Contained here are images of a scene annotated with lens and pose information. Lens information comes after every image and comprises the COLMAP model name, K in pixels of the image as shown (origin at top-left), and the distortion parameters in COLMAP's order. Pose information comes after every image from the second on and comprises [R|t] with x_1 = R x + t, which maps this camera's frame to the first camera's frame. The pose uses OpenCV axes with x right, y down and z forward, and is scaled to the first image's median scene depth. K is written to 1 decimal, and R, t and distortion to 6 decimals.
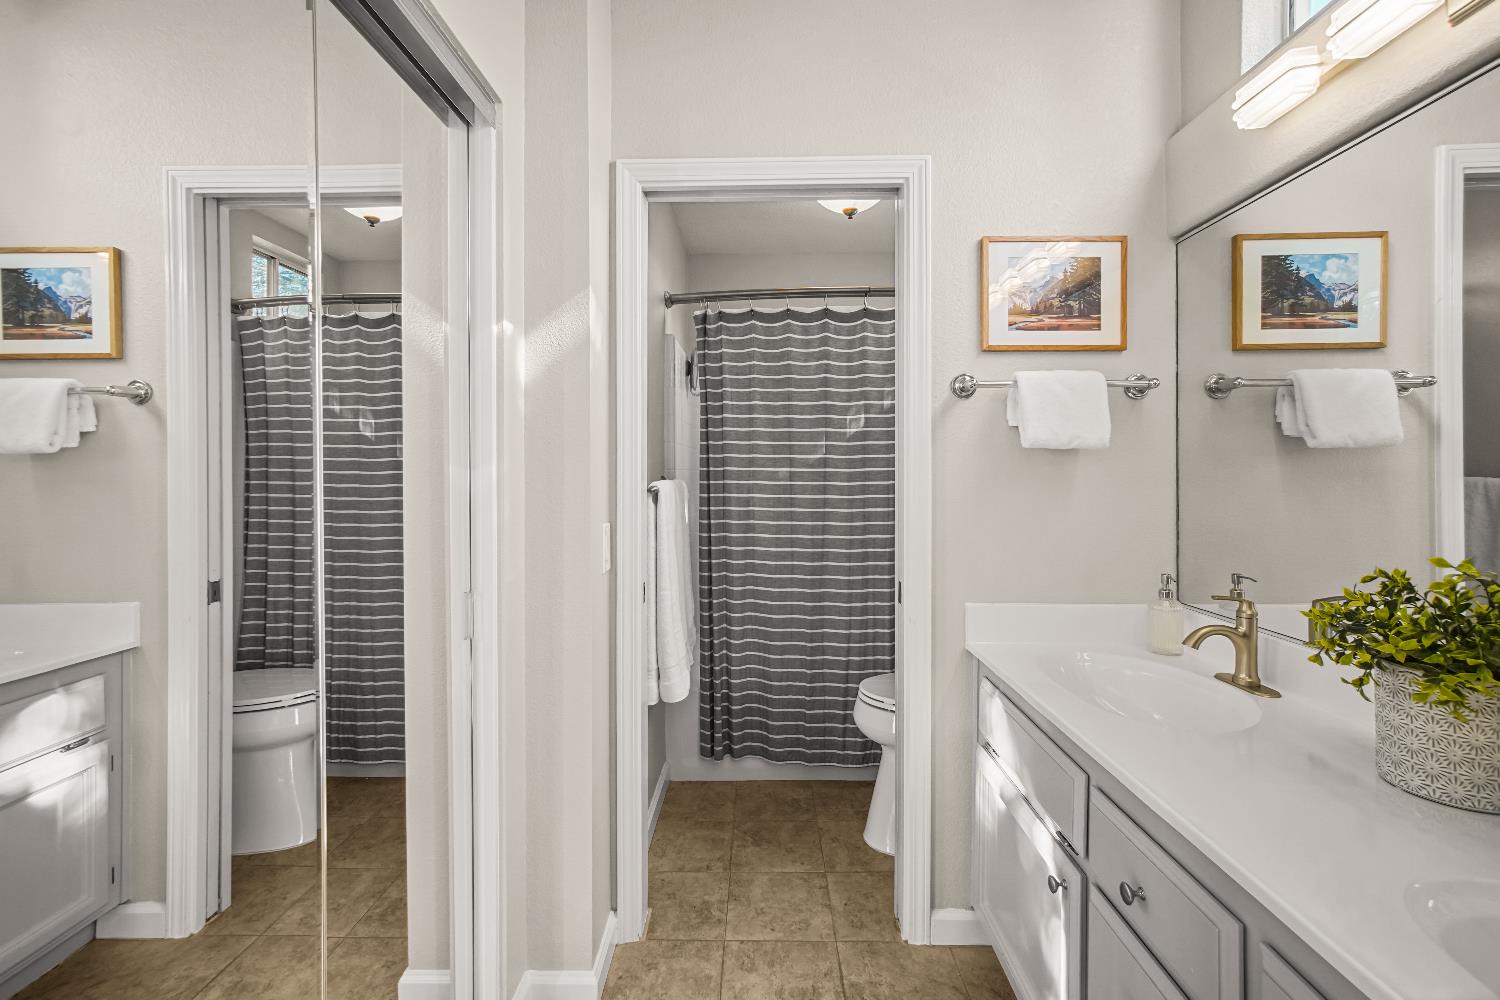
lens RADIAL K [[643.0, 0, 749.6], [0, 643.0, 459.6], [0, 0, 1]] dist [-0.000417, 0.000037]
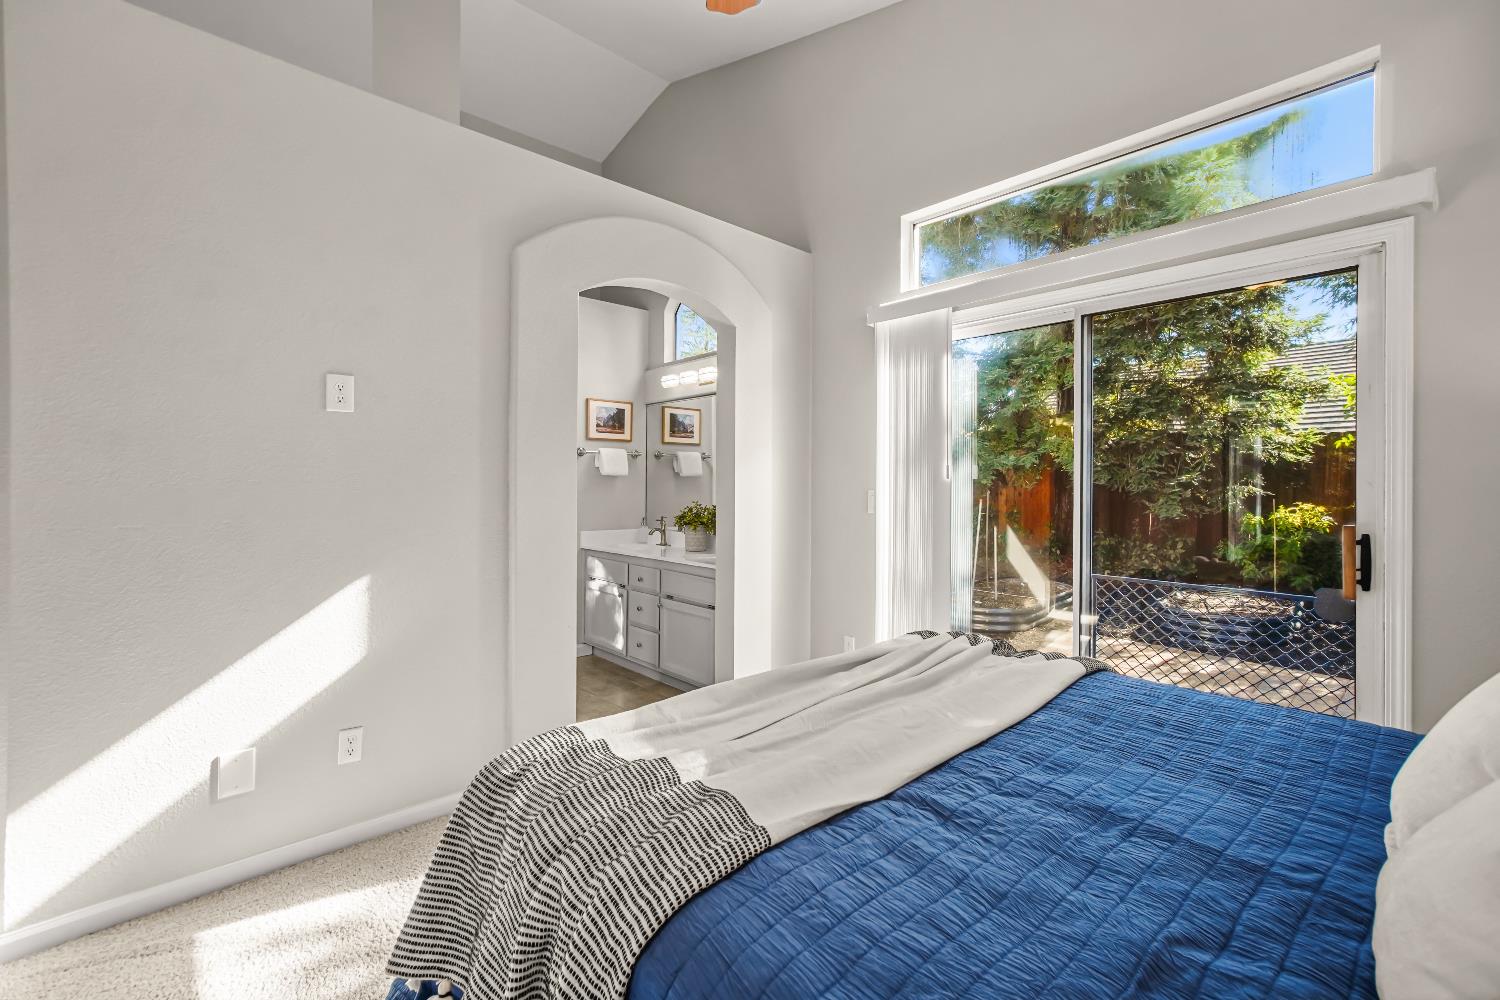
lens RADIAL K [[647.1, 0, 748.5], [0, 647.1, 481.7], [0, 0, 1]] dist [-0.002366, -0.000161]
pose [[0.720113, 0.004476, 0.693842, -1.071818], [-0.010381, 0.999937, 0.004324, -0.008457], [-0.693779, -0.010317, 0.720114, -1.485441]]
